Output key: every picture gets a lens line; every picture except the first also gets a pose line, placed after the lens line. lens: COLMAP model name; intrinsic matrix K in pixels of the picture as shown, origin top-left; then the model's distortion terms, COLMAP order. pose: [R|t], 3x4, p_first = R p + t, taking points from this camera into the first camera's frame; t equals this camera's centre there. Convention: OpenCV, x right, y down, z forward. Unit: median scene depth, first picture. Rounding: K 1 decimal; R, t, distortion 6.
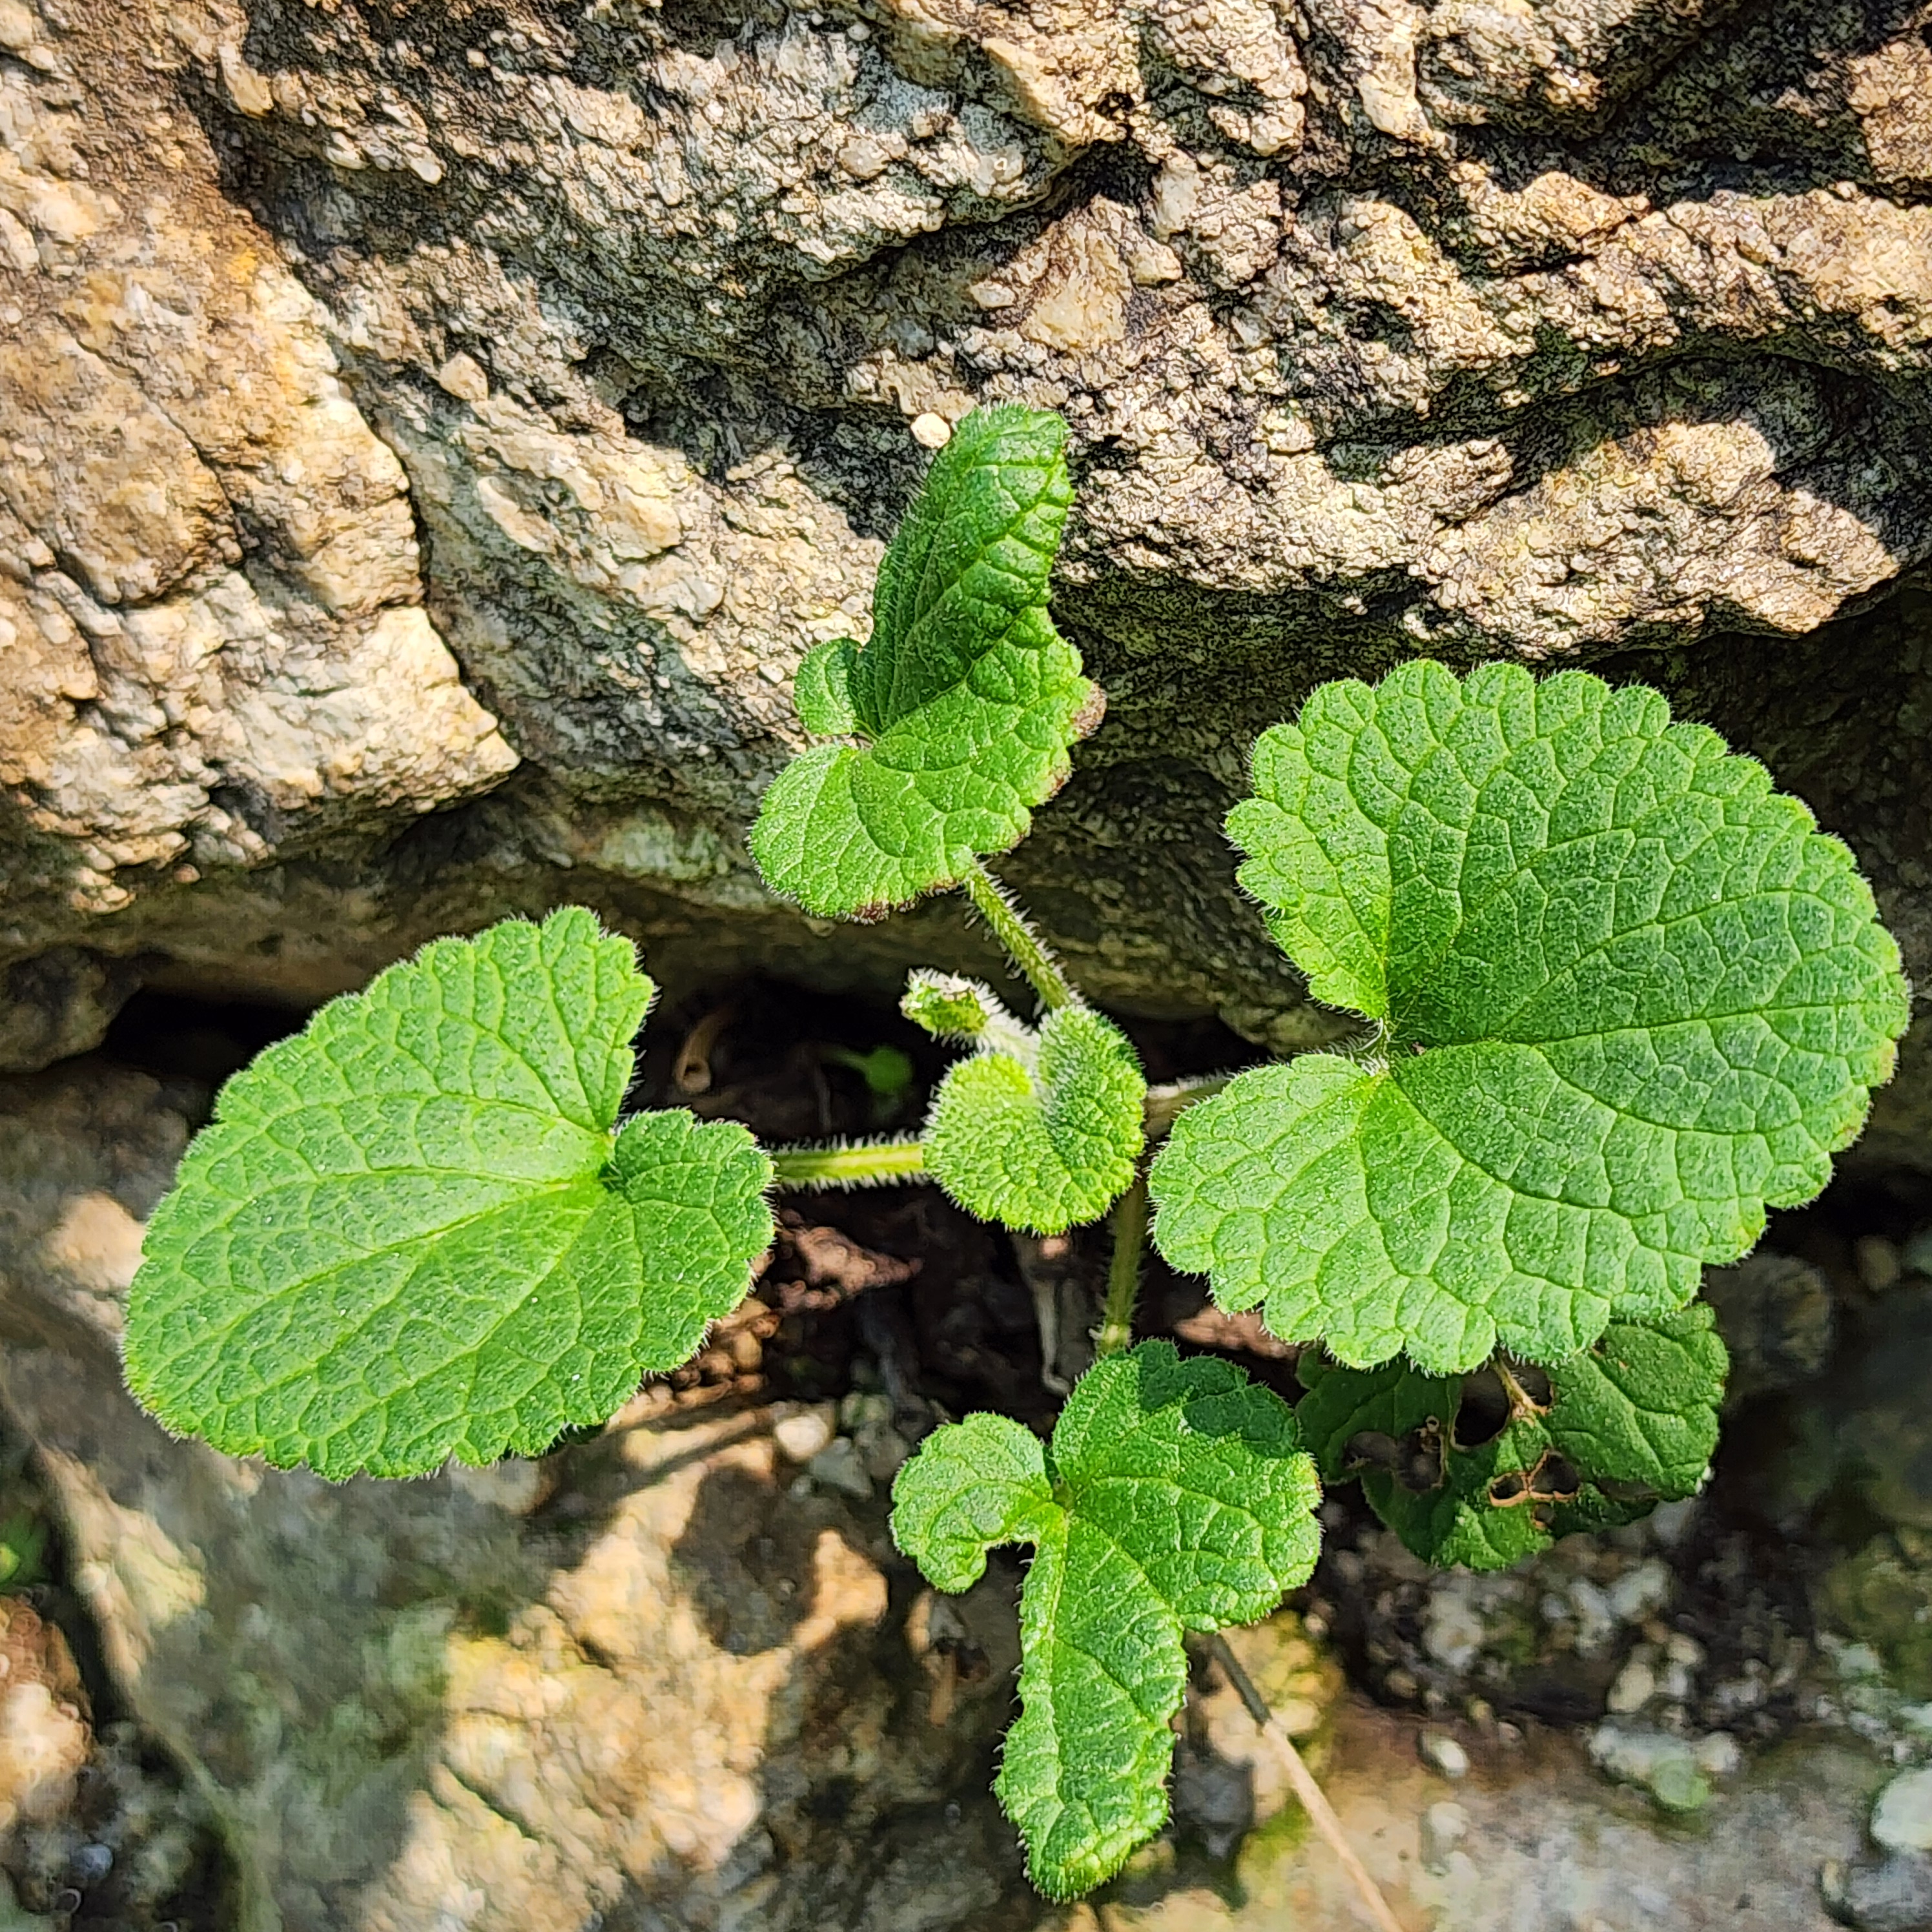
lens RADIAL K [[4020.8, 0, 927.0], [0, 4020.8, 967.6], [0, 0, 1]] dist [0.041070, 0.000000]
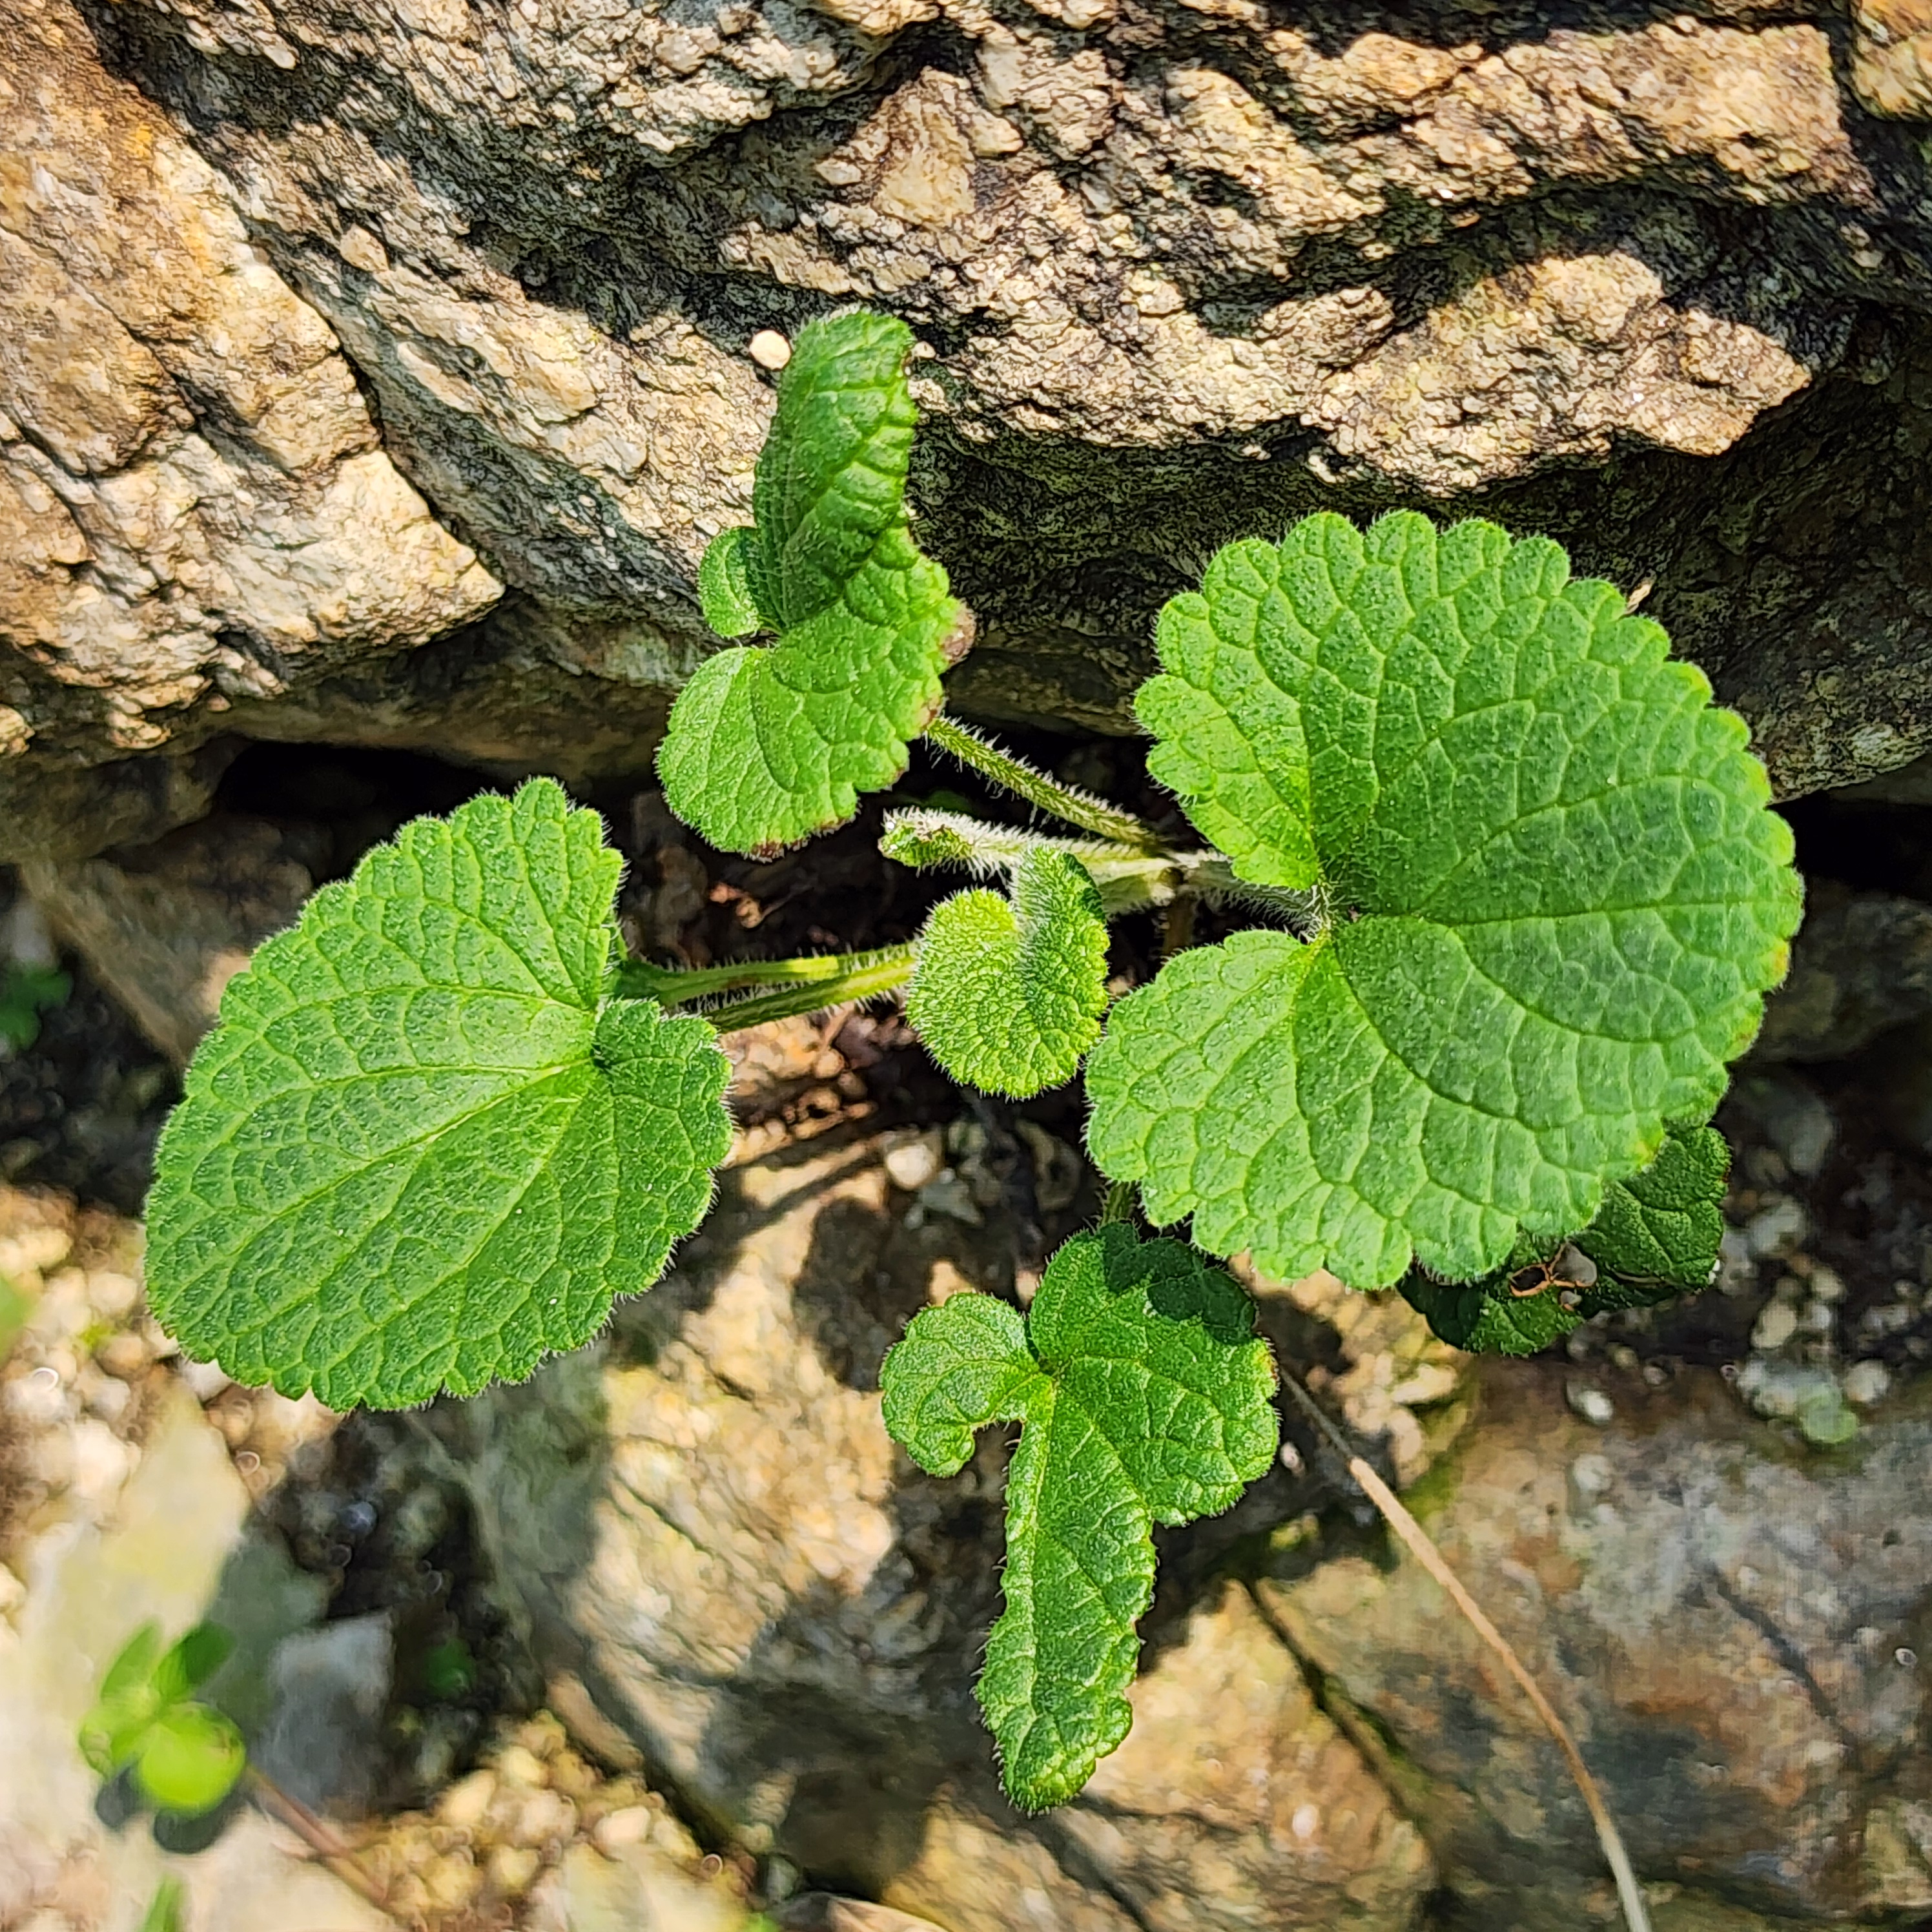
lens RADIAL K [[4020.8, 0, 963.2], [0, 4020.8, 964.1], [0, 0, 1]] dist [0.041070, 0.000000]
pose [[0.988960, -0.086223, -0.120513, 0.142739], [0.107652, 0.976927, 0.184459, -0.155372], [0.101828, -0.195397, 0.975424, 0.036795]]
